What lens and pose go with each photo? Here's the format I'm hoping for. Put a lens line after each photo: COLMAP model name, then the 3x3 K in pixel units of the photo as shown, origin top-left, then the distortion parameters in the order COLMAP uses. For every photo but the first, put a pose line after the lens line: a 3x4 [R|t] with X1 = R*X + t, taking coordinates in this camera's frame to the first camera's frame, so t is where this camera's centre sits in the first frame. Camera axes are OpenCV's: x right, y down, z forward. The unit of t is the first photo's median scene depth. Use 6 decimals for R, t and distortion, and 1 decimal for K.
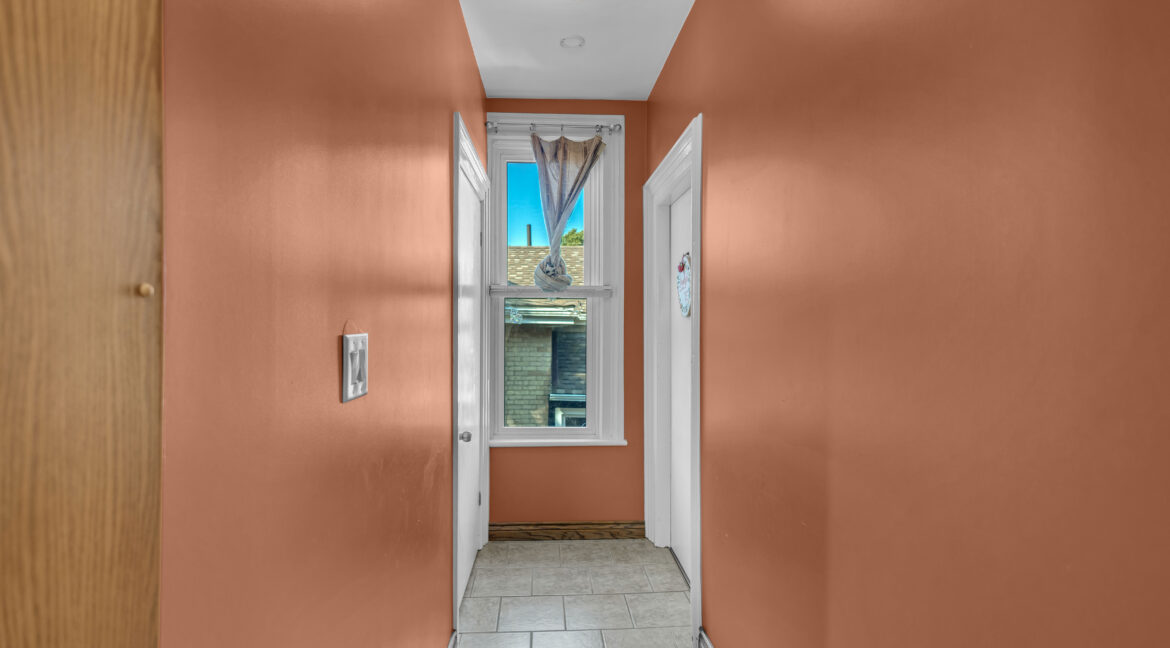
lens RADIAL K [[551.6, 0, 579.1], [0, 551.6, 319.1], [0, 0, 1]] dist [-0.000679, -0.000156]
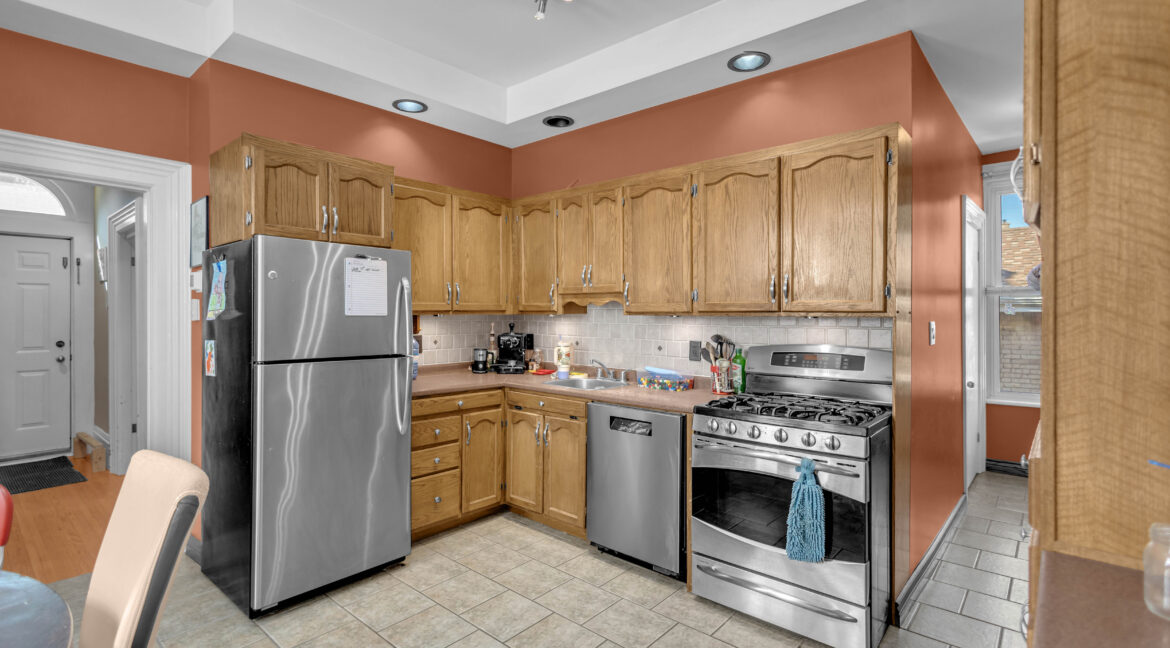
lens RADIAL K [[551.6, 0, 579.1], [0, 551.6, 319.1], [0, 0, 1]] dist [-0.000679, -0.000156]
pose [[0.707714, -0.002116, -0.706496, 0.095456], [0.017365, 0.999746, 0.014400, -0.019888], [0.706286, -0.022459, 0.707571, -0.718018]]
